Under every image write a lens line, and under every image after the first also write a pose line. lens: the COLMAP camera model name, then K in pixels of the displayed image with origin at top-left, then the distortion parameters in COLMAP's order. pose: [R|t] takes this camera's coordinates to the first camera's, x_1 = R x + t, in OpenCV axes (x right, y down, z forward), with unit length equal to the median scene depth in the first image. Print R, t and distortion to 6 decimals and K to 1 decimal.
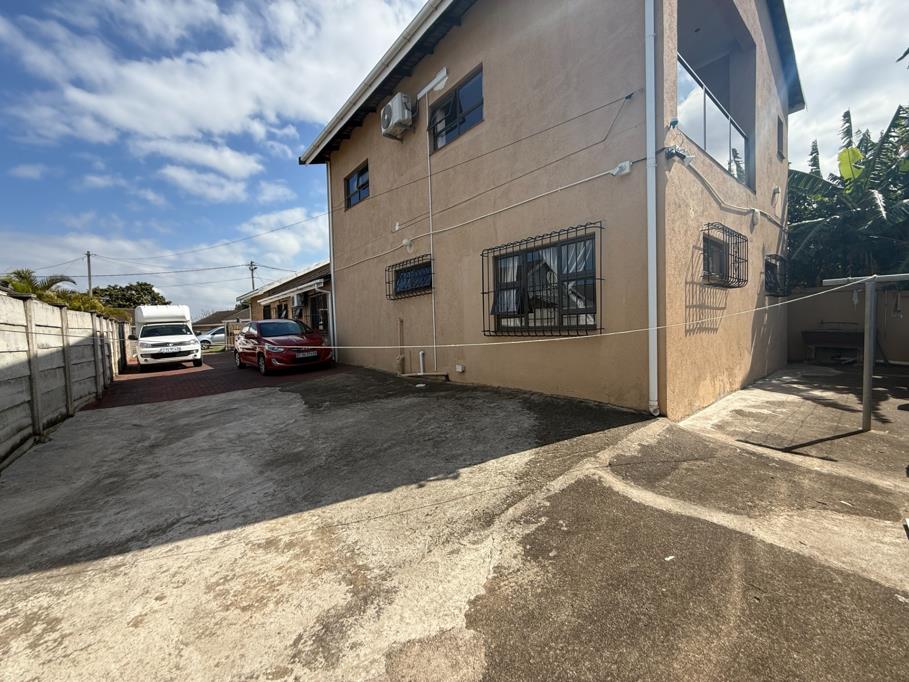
lens RADIAL K [[366.3, 0, 453.8], [0, 366.3, 341.5], [0, 0, 1]] dist [-0.002046, 0.001494]
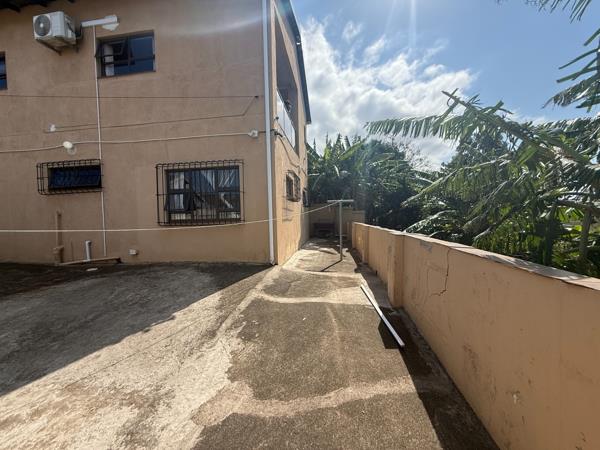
lens RADIAL K [[241.8, 0, 301.2], [0, 241.8, 225.8], [0, 0, 1]] dist [-0.002046, 0.001494]
pose [[0.731631, -0.010239, 0.681624, -0.182789], [0.030054, 0.999399, -0.017246, 0.019669], [-0.681038, 0.033104, 0.731500, -0.038451]]
